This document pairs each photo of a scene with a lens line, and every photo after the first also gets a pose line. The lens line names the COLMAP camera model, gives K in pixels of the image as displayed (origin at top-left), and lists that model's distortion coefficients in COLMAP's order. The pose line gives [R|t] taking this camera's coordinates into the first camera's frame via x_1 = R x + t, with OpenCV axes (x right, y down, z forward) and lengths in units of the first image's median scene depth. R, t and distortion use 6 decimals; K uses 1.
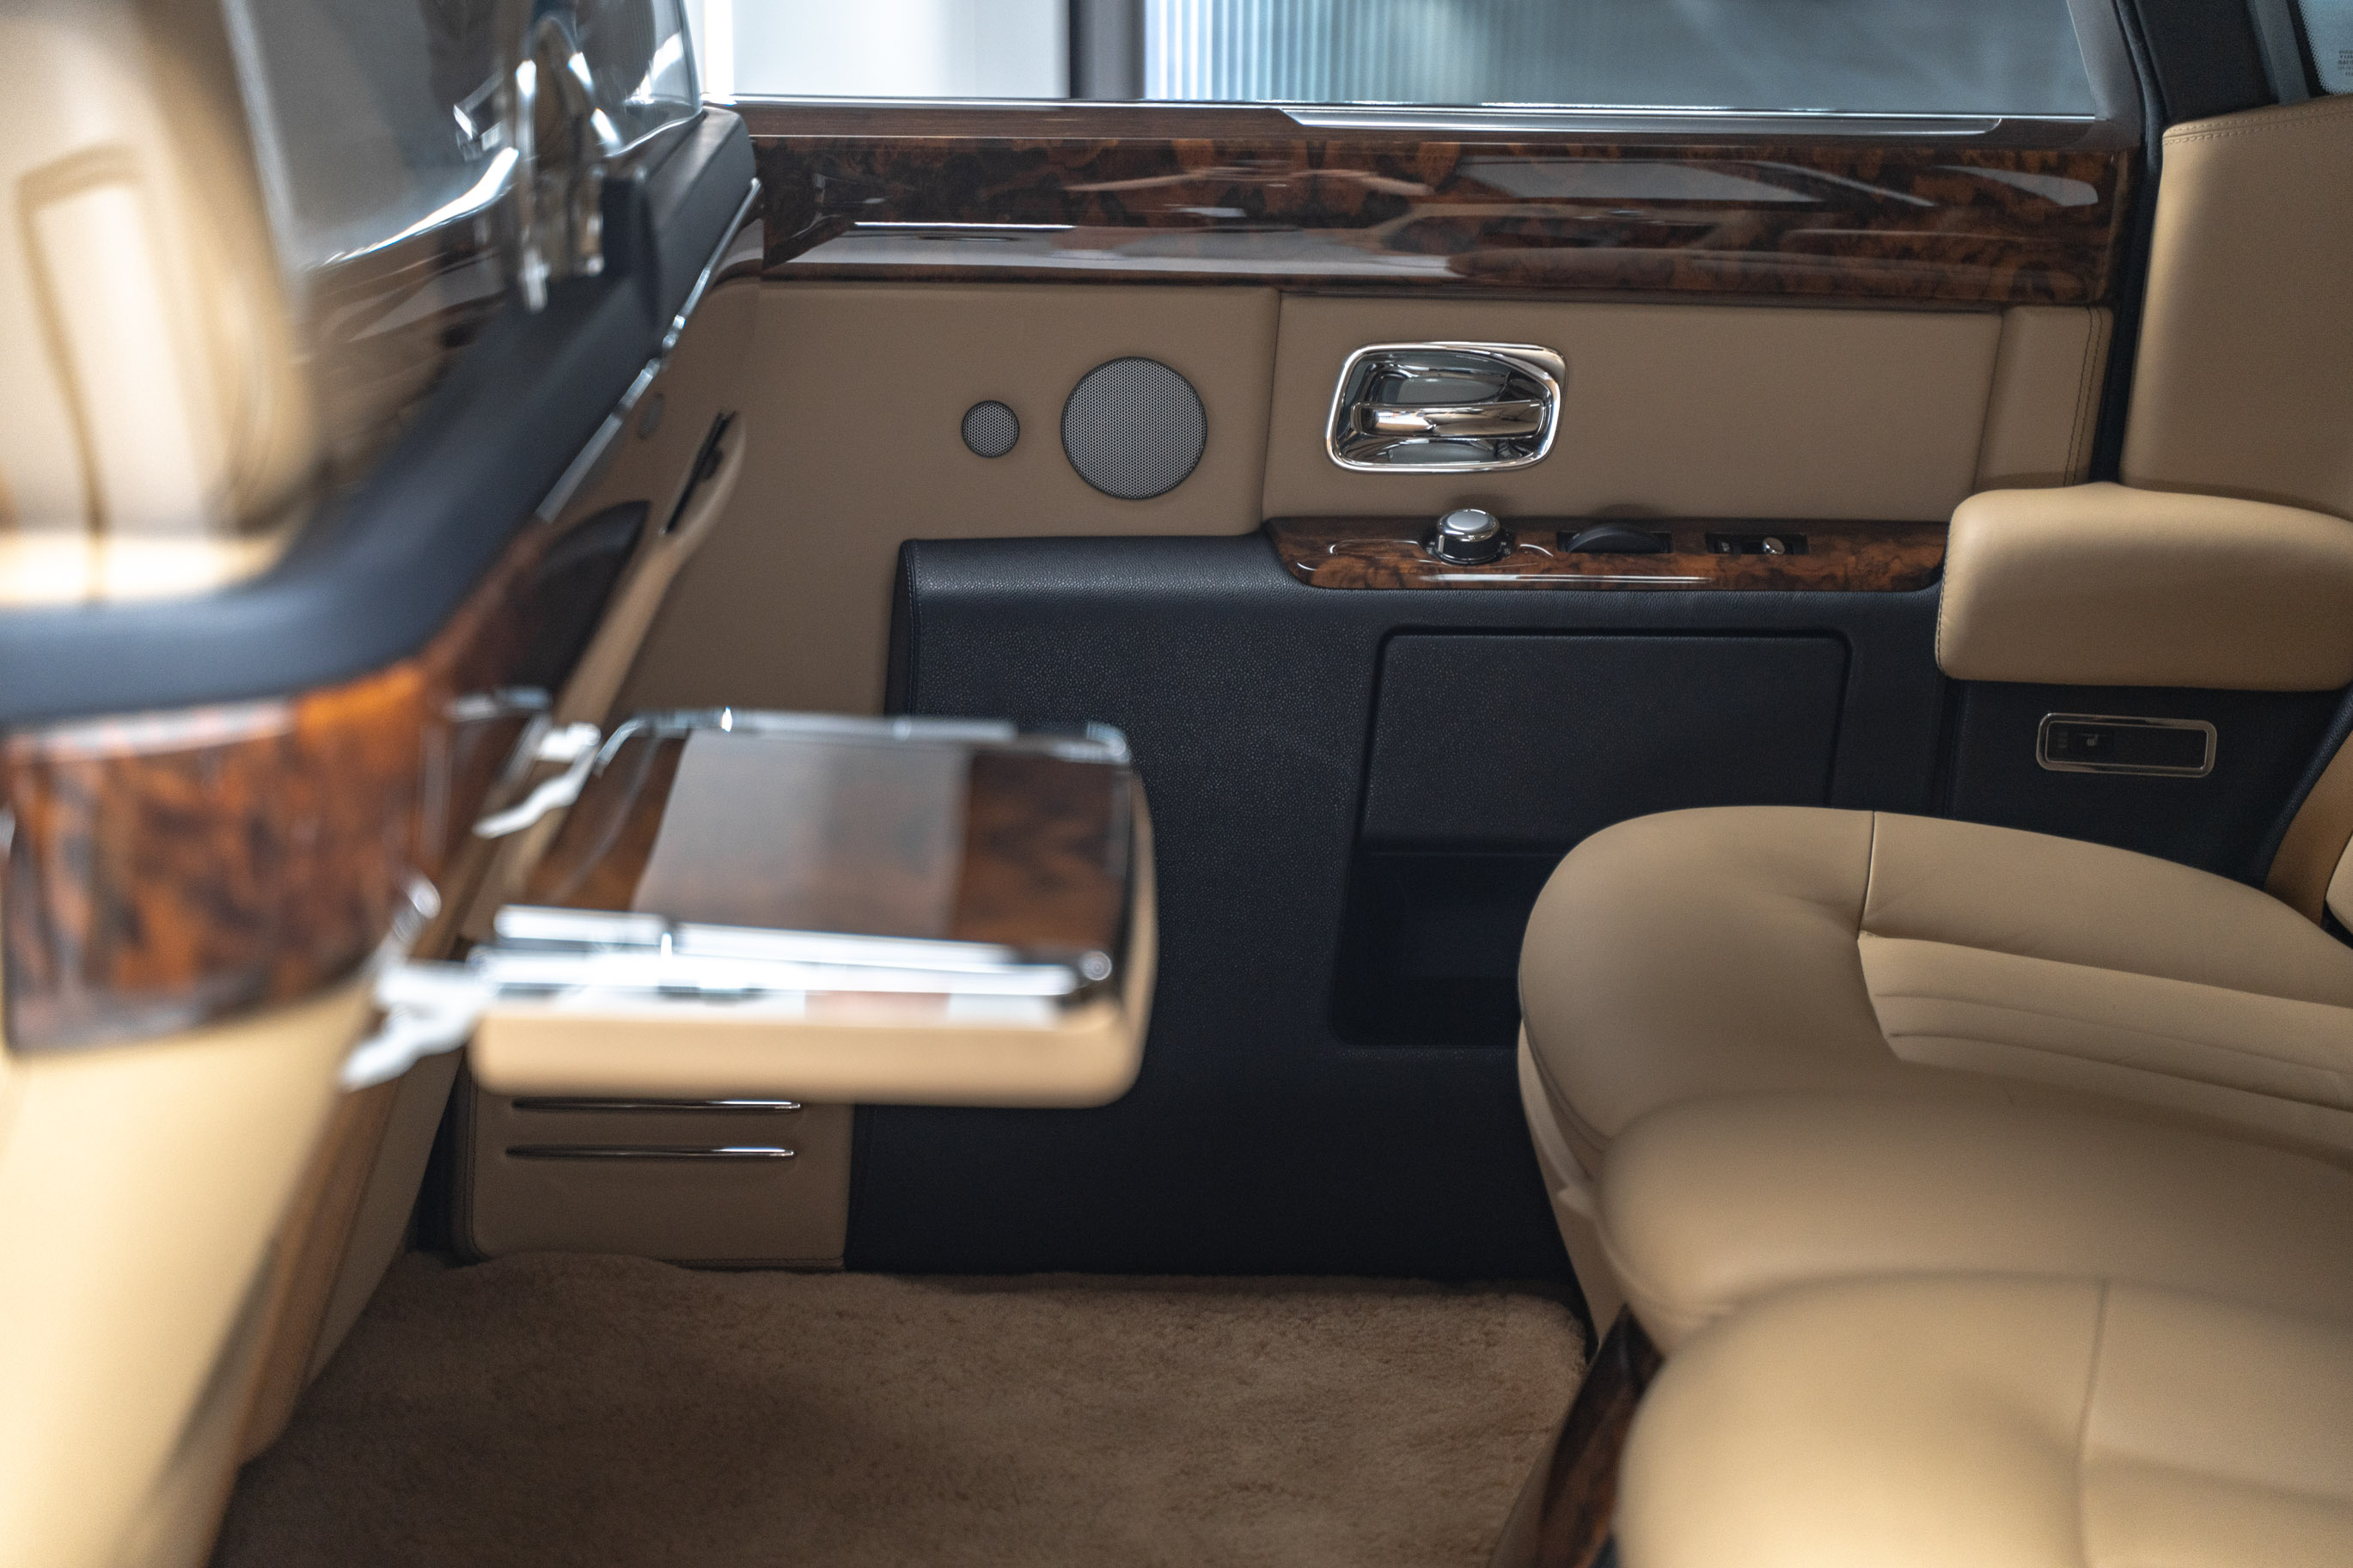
lens RADIAL K [[5291.1, 0, 1176.1], [0, 5291.1, 784.0], [0, 0, 1]] dist [0.245453, 0.303269]
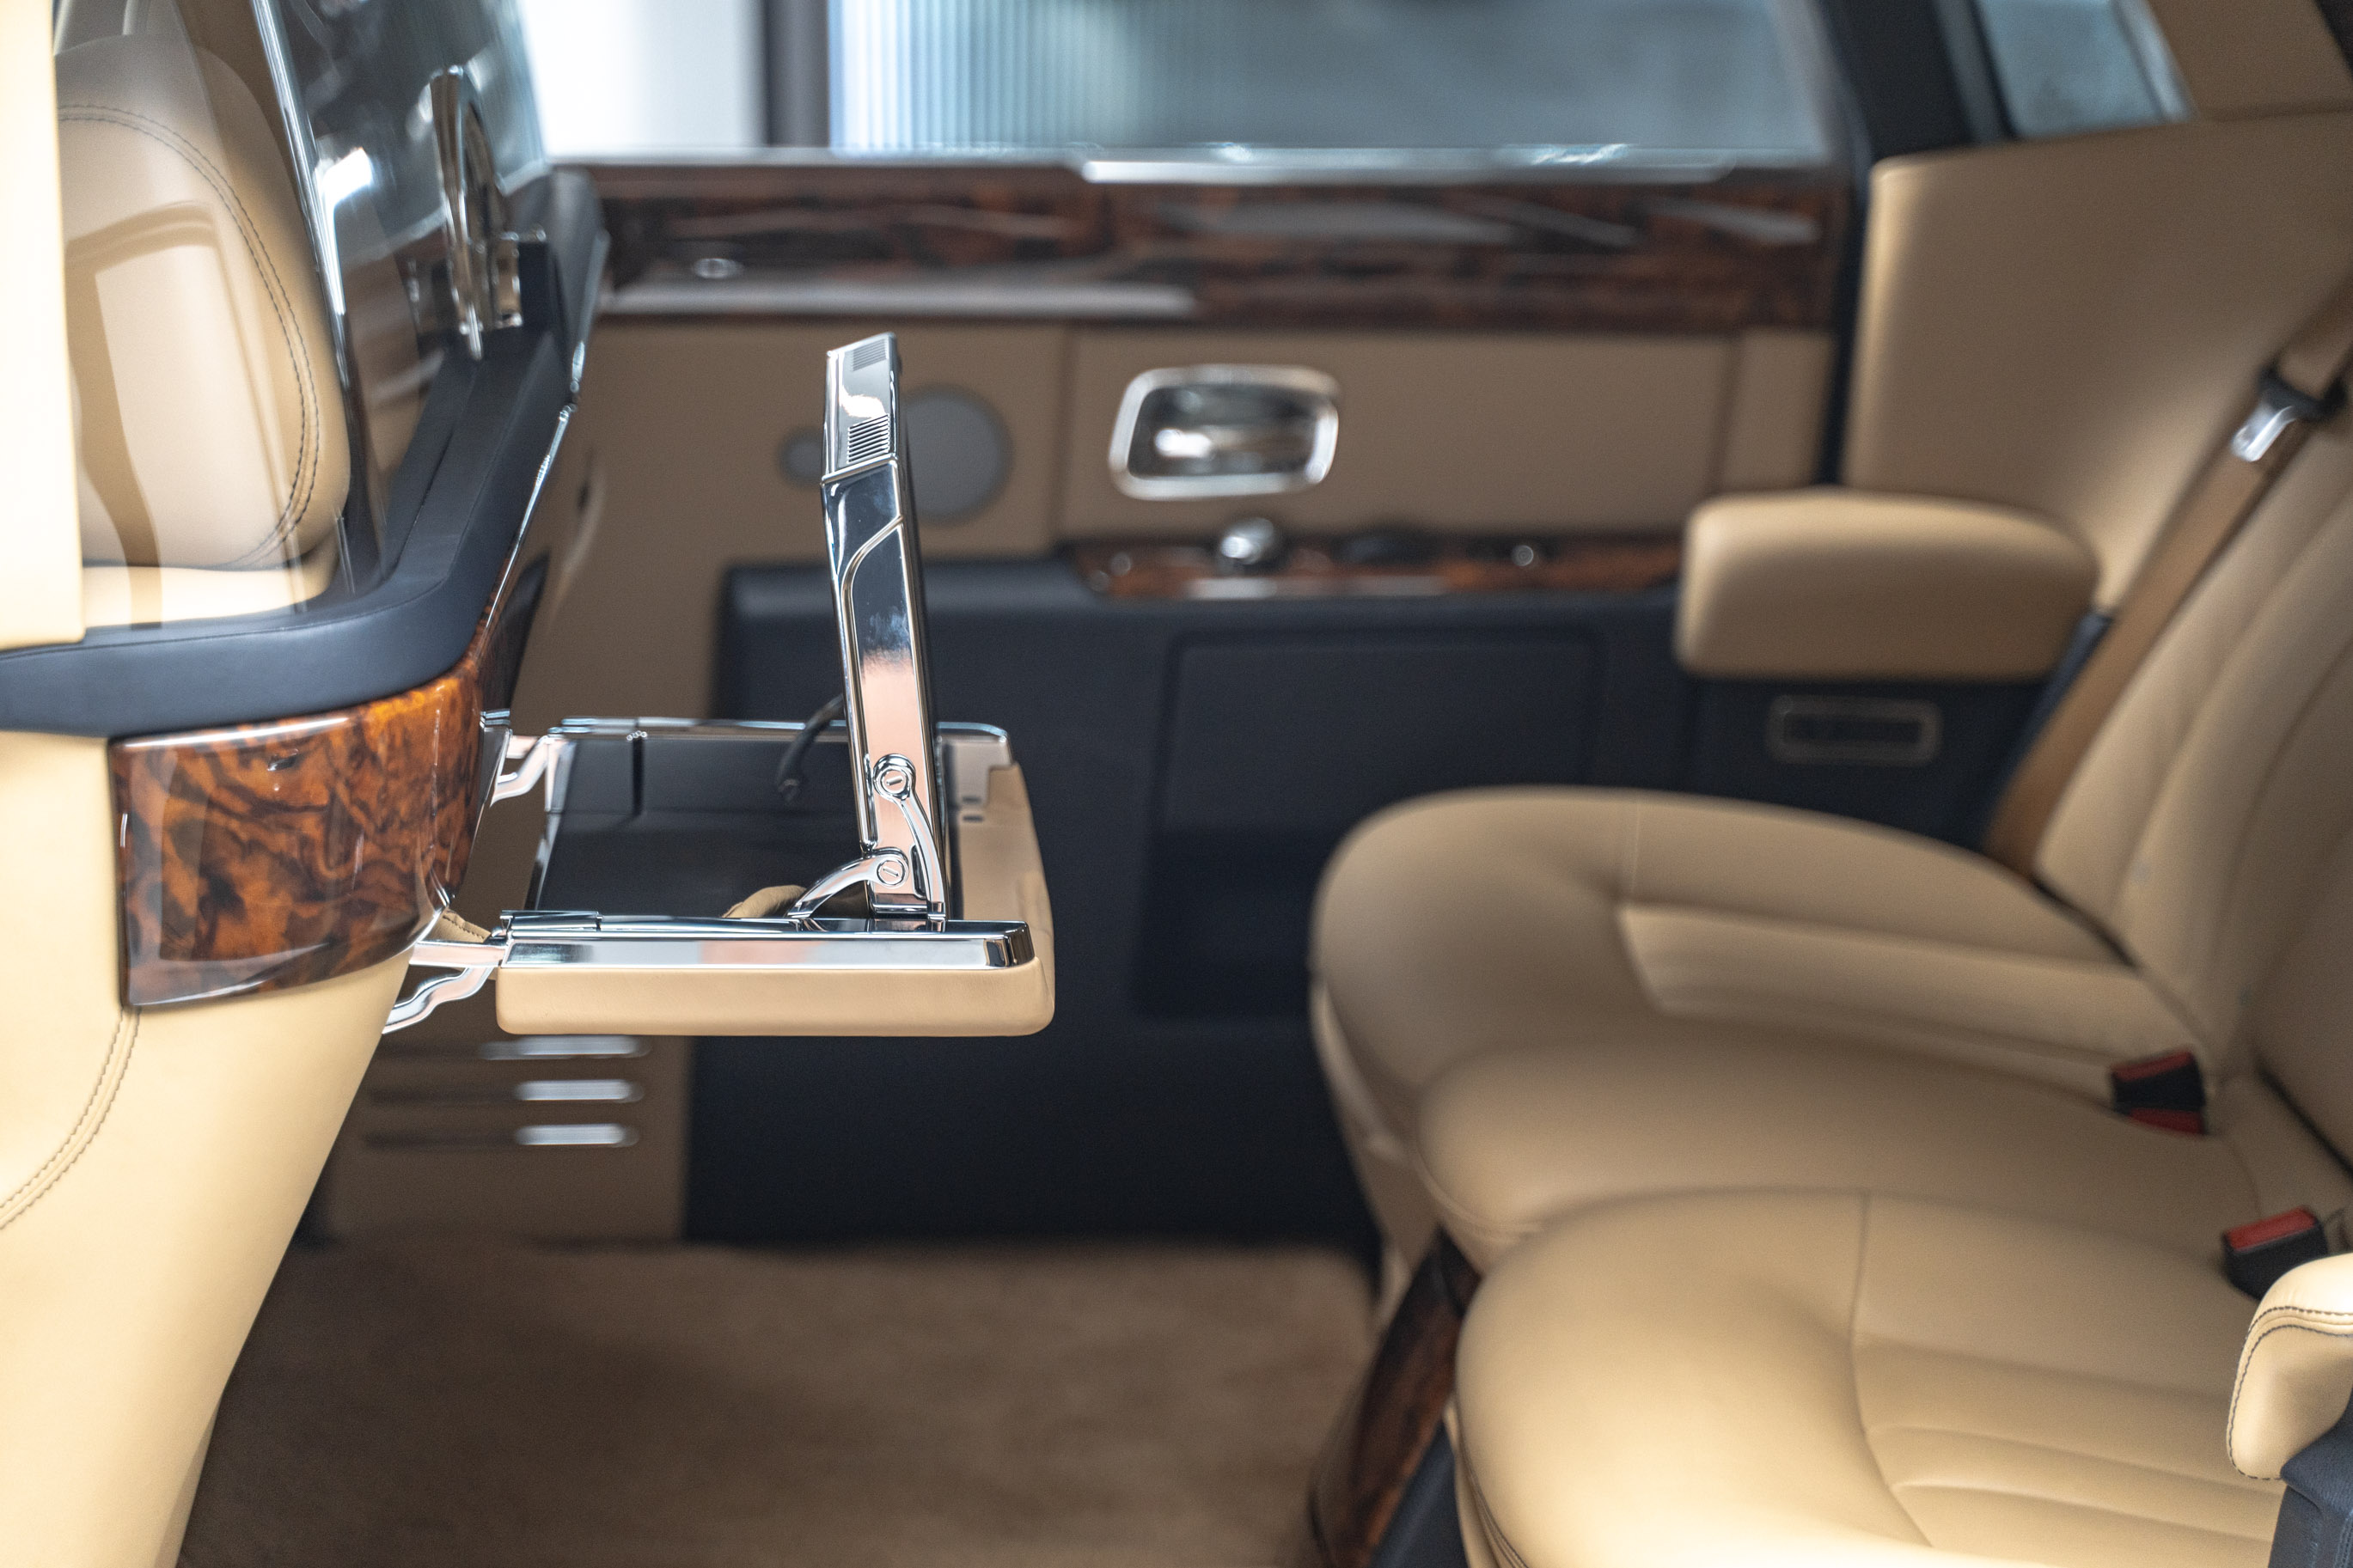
lens RADIAL K [[5291.1, 0, 1176.1], [0, 5291.1, 784.0], [0, 0, 1]] dist [0.245453, 0.303269]
pose [[0.998142, -0.020887, 0.057247, -0.025121], [0.021087, 0.999773, -0.002898, 0.004185], [-0.057173, 0.004100, 0.998356, -0.087032]]
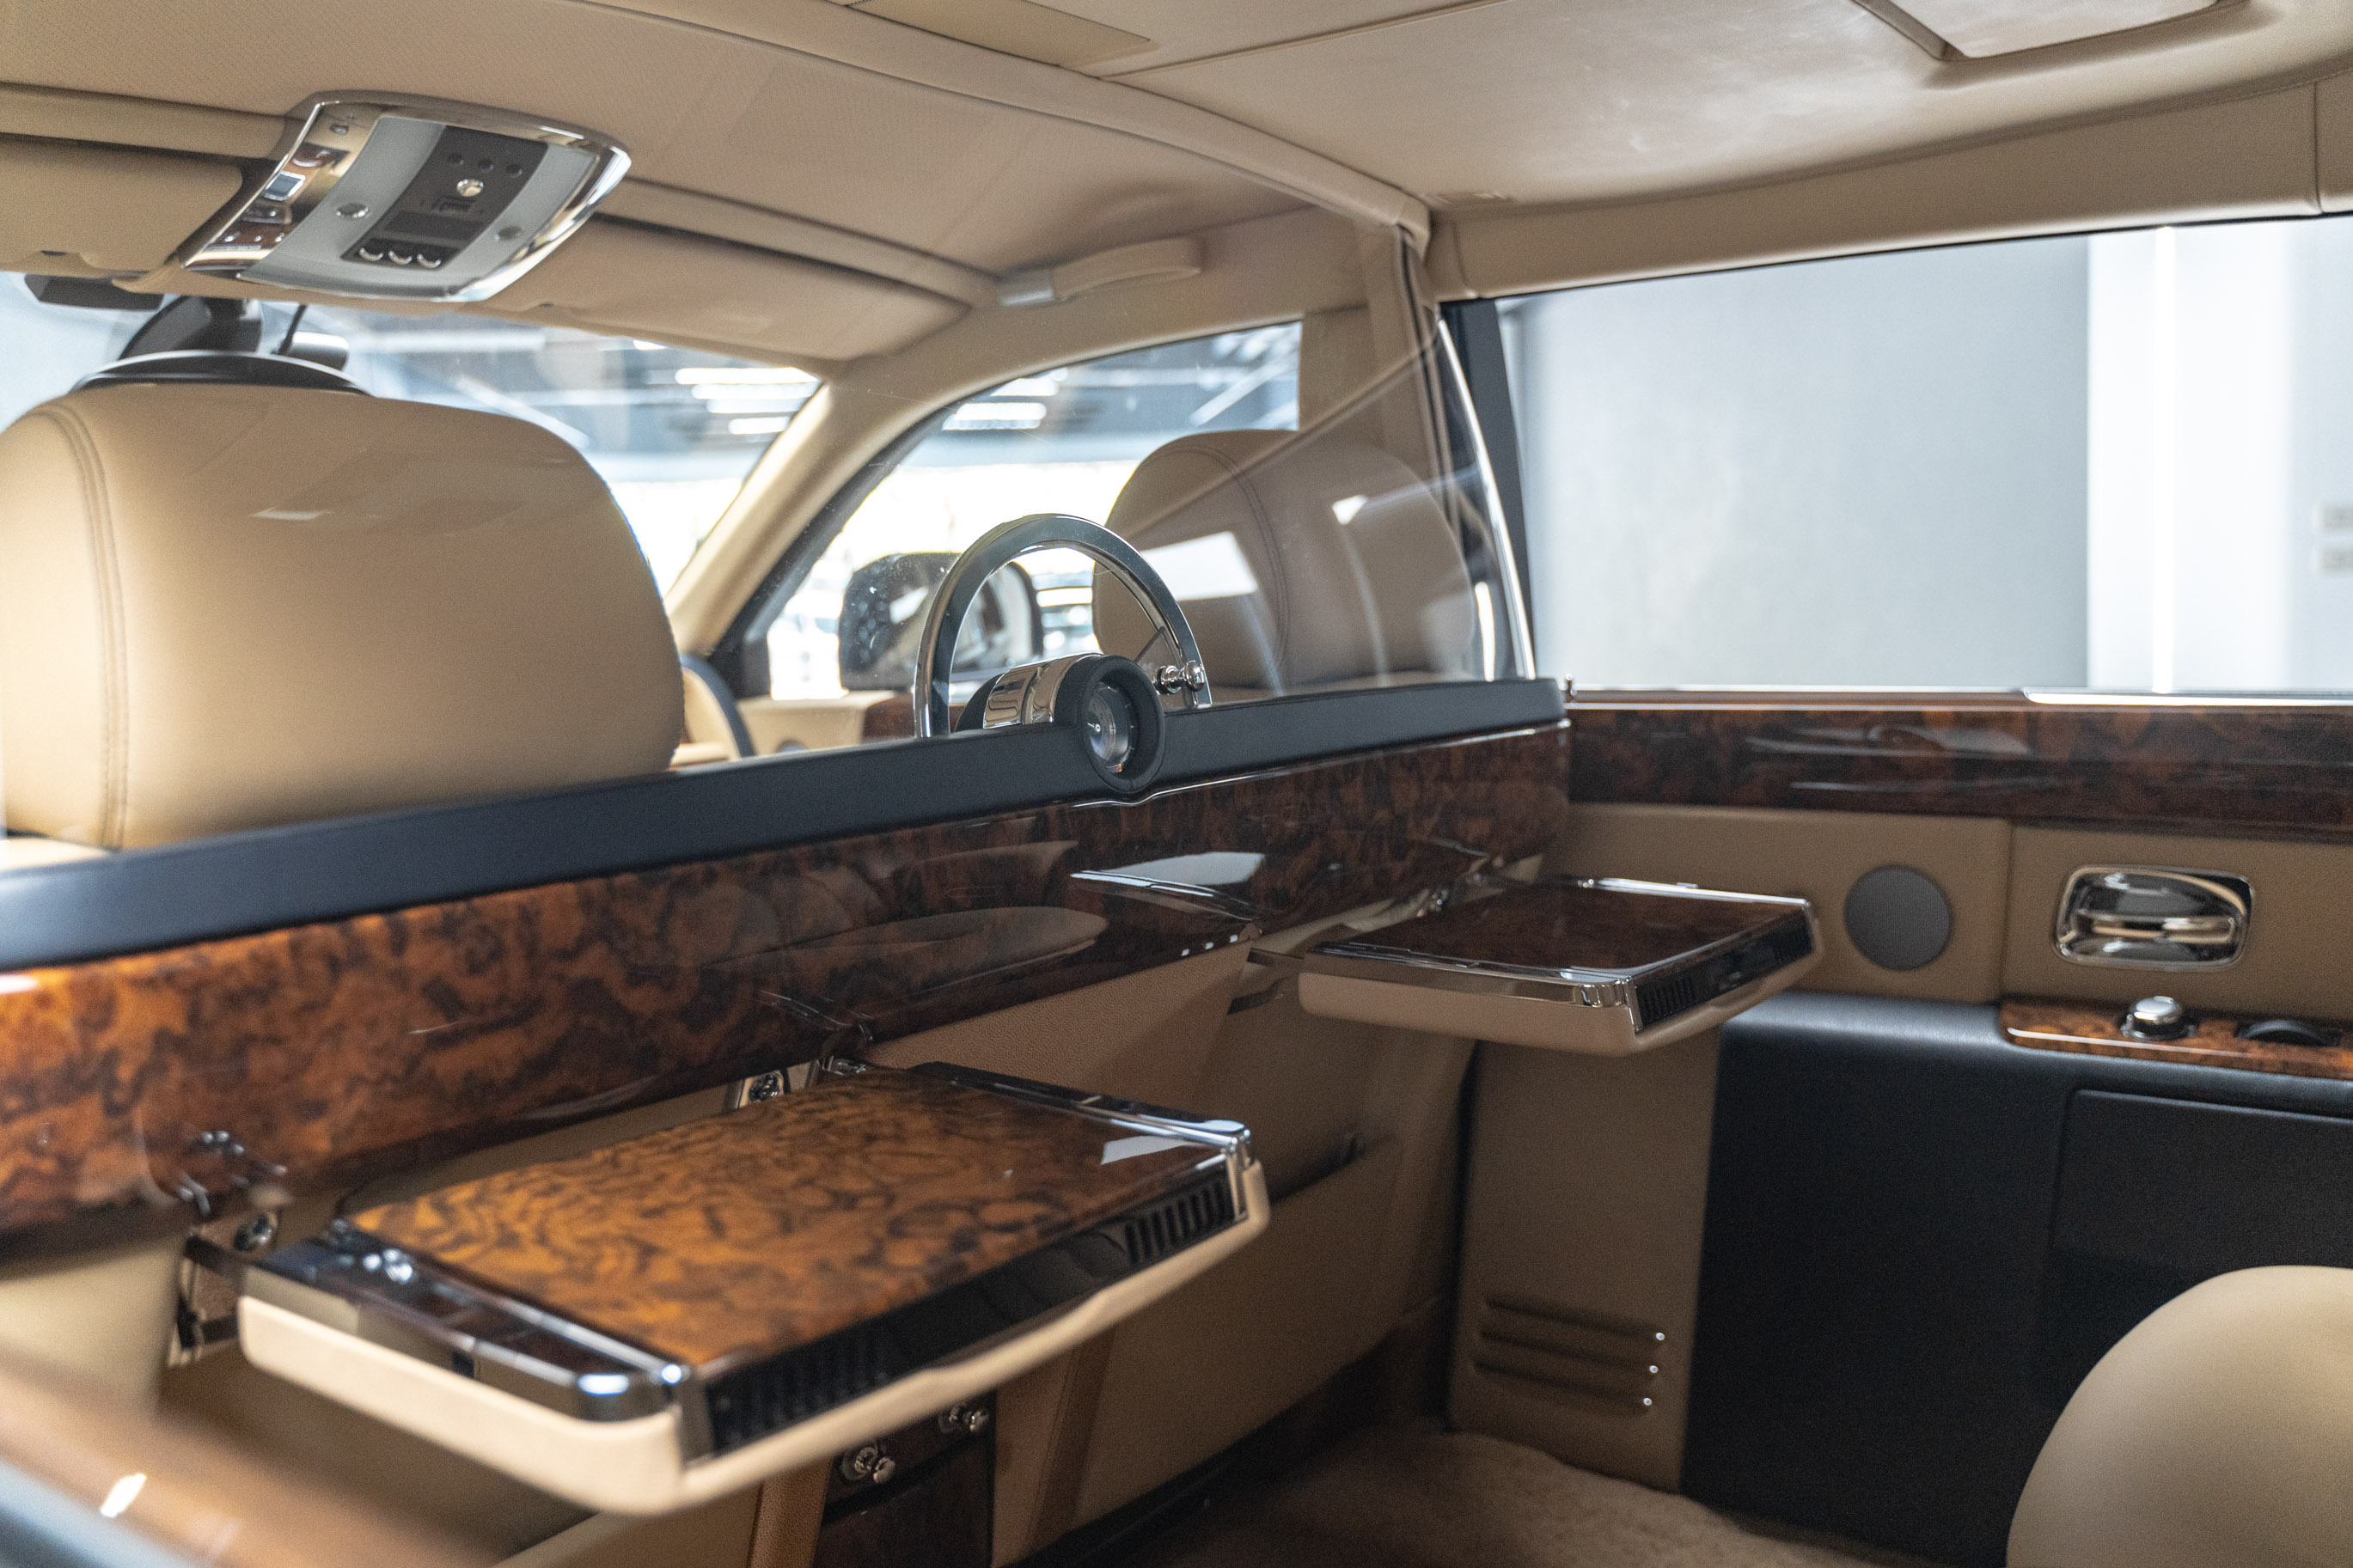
lens RADIAL K [[2017.3, 0, 1162.7], [0, 2017.3, 776.5], [0, 0, 1]] dist [-0.001199, -0.002189]
pose [[0.789529, 0.022180, -0.613312, 0.138004], [-0.113428, 0.987404, -0.110308, -0.020048], [0.603140, 0.156658, 0.782100, 0.402058]]
